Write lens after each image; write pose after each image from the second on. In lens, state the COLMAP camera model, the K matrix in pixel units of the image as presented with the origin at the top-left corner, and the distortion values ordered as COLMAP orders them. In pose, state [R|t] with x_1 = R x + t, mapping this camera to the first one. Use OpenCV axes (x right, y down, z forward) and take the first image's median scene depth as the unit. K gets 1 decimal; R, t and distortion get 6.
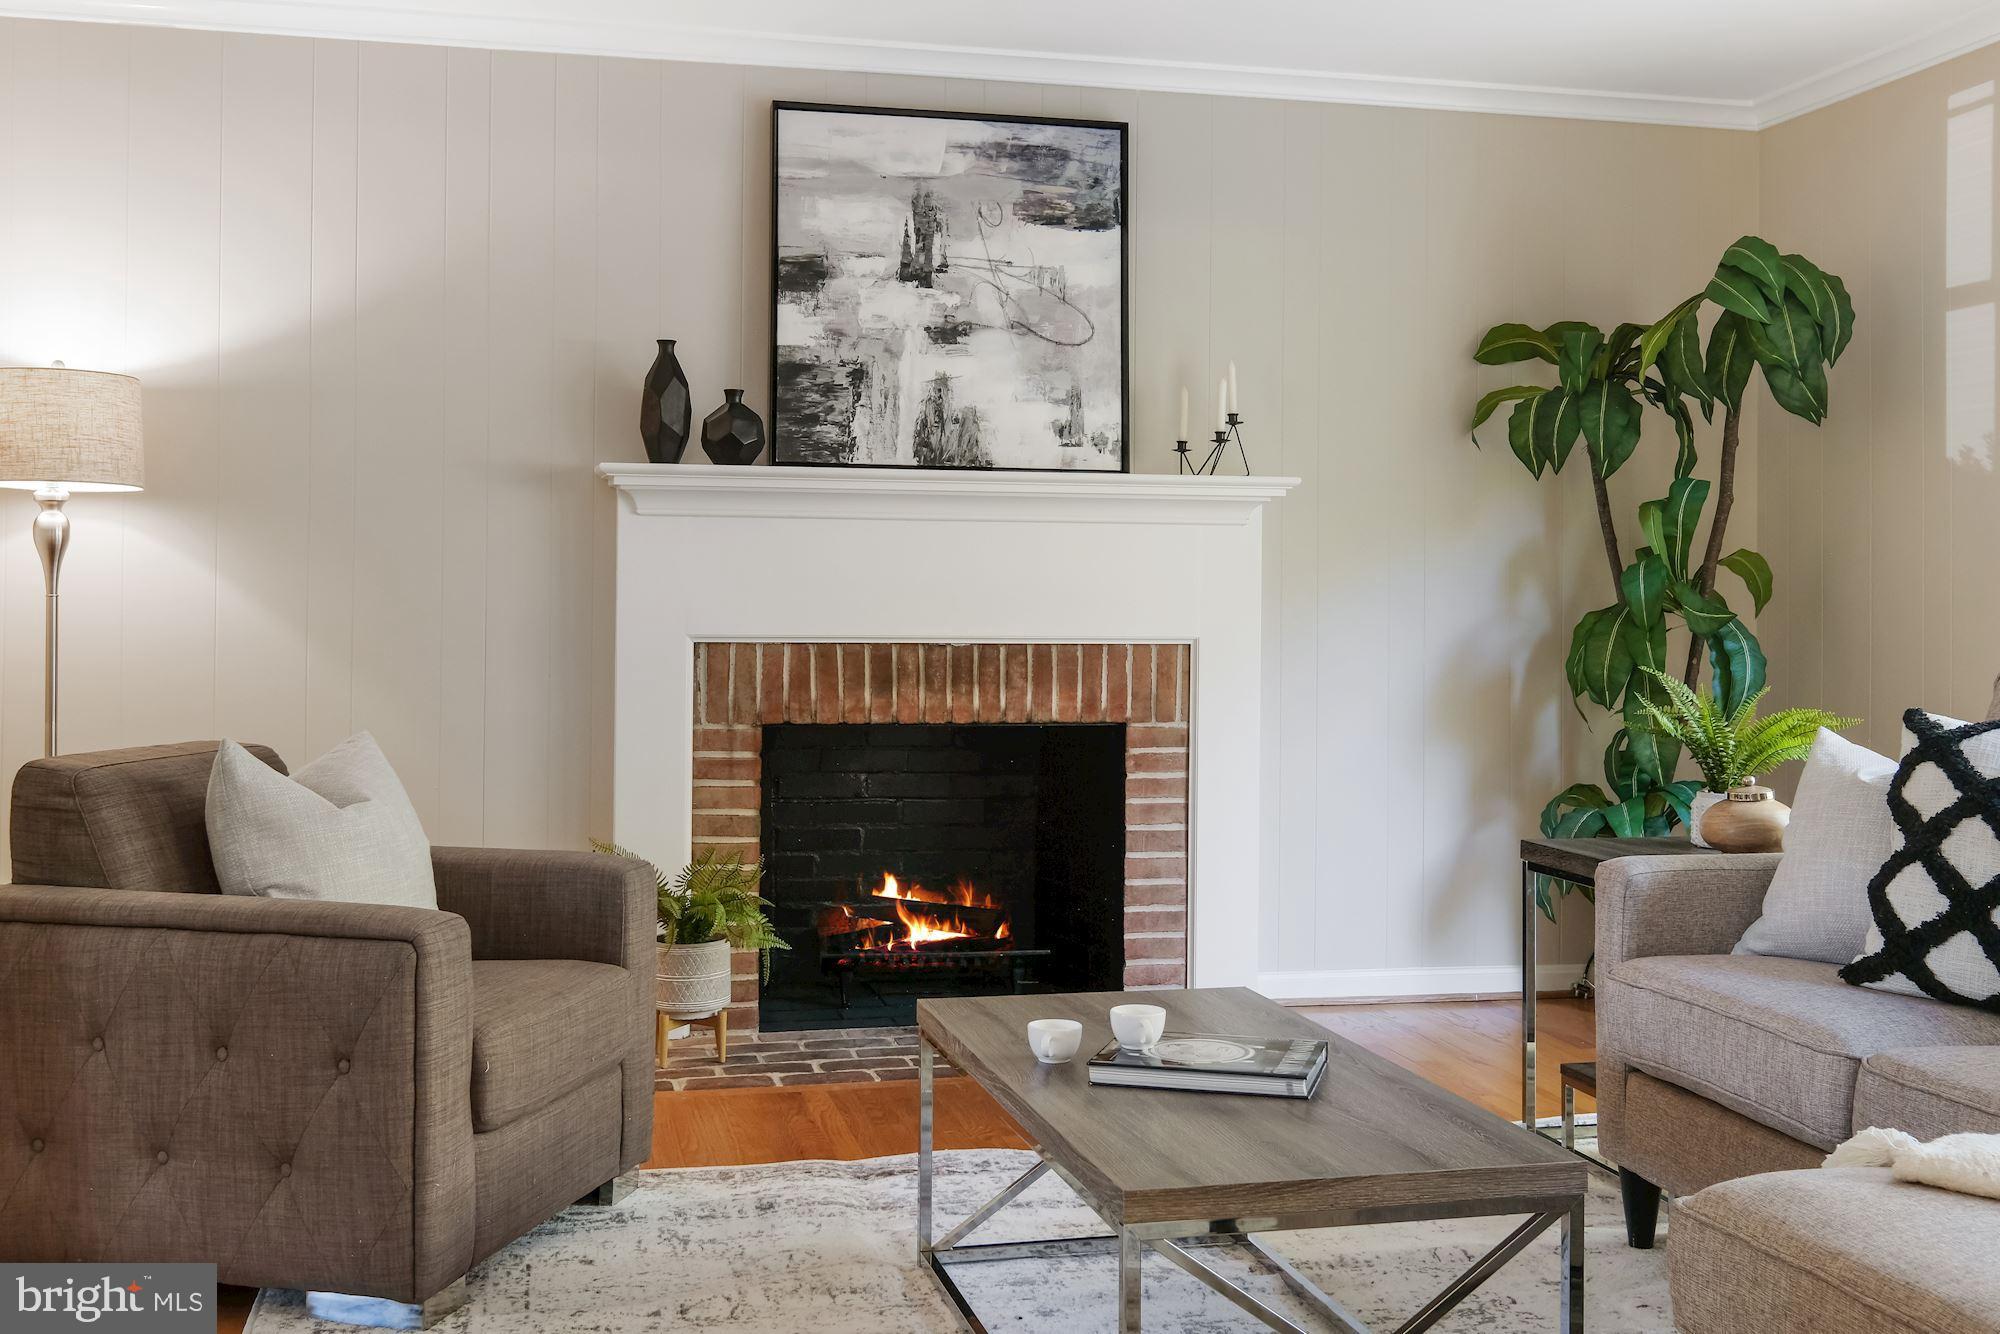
lens RADIAL K [[2060.4, 0, 988.2], [0, 2060.4, 577.1], [0, 0, 1]] dist [0.003169, 0.000000]
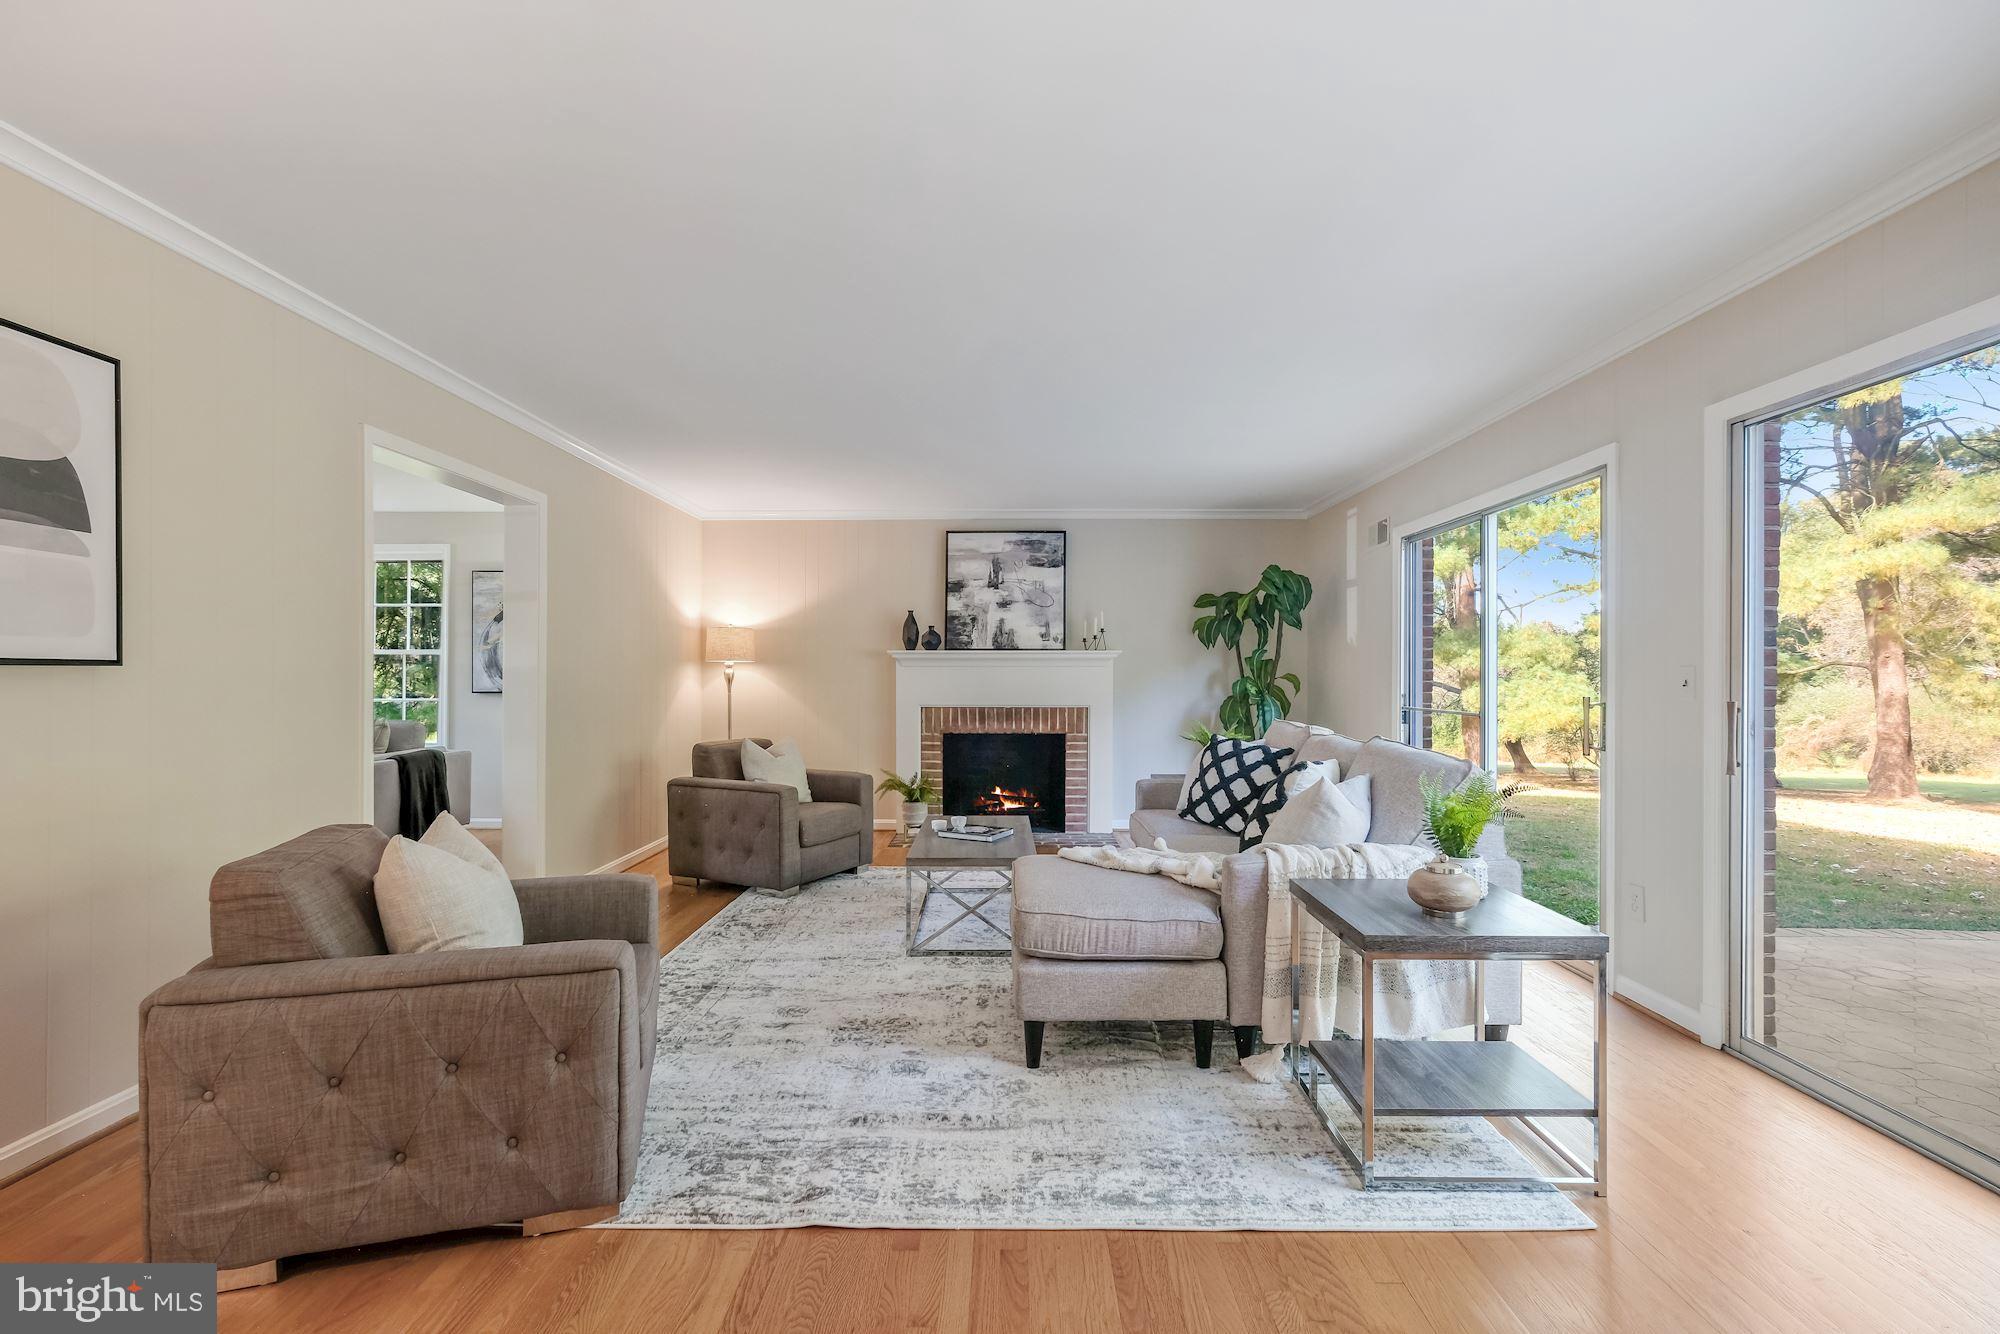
lens RADIAL K [[886.1, 0, 1000.4], [0, 886.1, 676.2], [0, 0, 1]] dist [-0.000706, -0.000012]
pose [[0.970969, -0.007533, -0.239088, 0.285744], [0.011018, 0.999852, 0.013242, -0.030657], [0.238953, -0.015492, 0.970907, -0.263893]]
